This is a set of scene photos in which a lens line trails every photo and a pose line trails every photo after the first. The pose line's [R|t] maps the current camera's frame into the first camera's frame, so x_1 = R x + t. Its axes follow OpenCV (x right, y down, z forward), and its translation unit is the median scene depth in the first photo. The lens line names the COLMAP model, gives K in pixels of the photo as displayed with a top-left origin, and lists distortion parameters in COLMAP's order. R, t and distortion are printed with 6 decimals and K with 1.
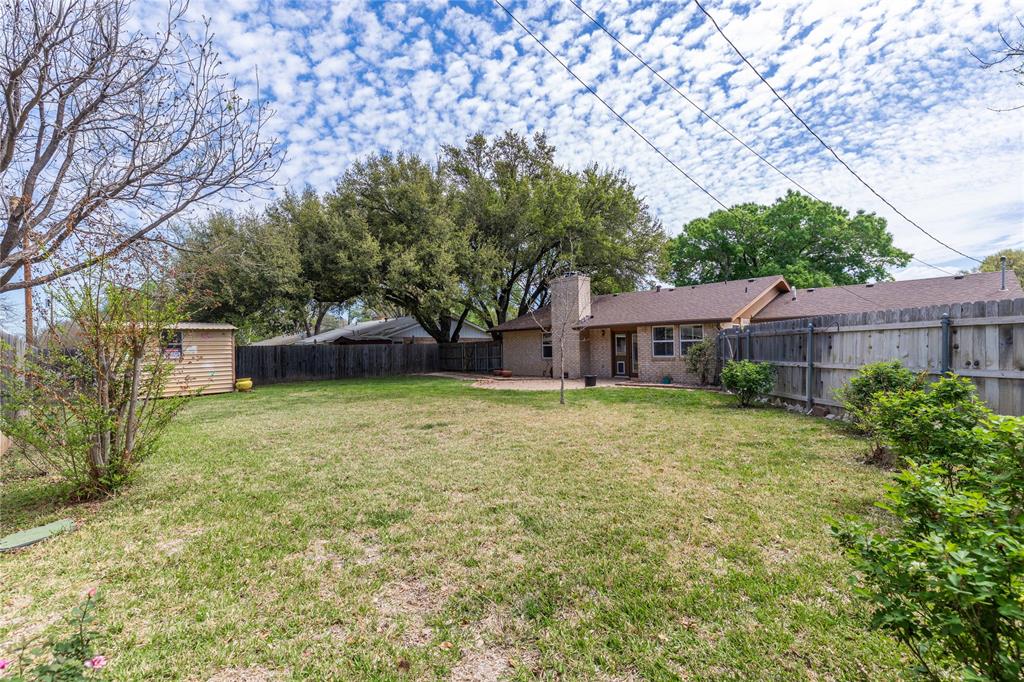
lens RADIAL K [[457.0, 0, 512.0], [0, 457.0, 341.0], [0, 0, 1]] dist [0.001220, 0.000358]
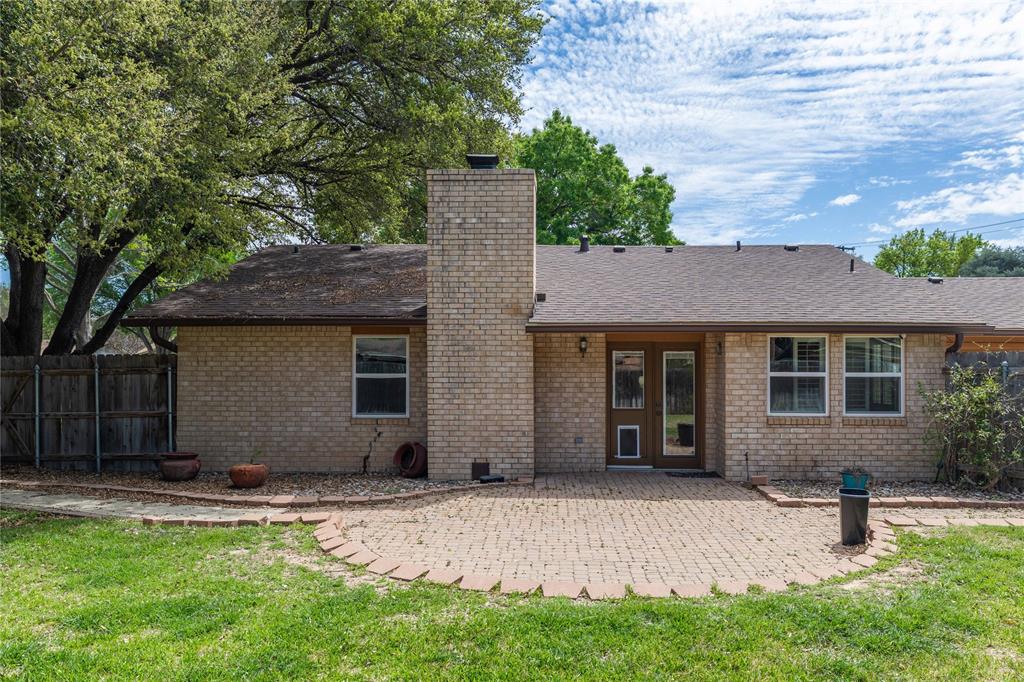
lens RADIAL K [[777.4, 0, 512.0], [0, 777.4, 341.0], [0, 0, 1]] dist [-0.004122, -0.001522]
pose [[0.736870, 0.034734, 0.675141, -0.274985], [-0.022019, 0.999382, -0.027383, -0.003960], [-0.675676, 0.005312, 0.737180, 0.660532]]
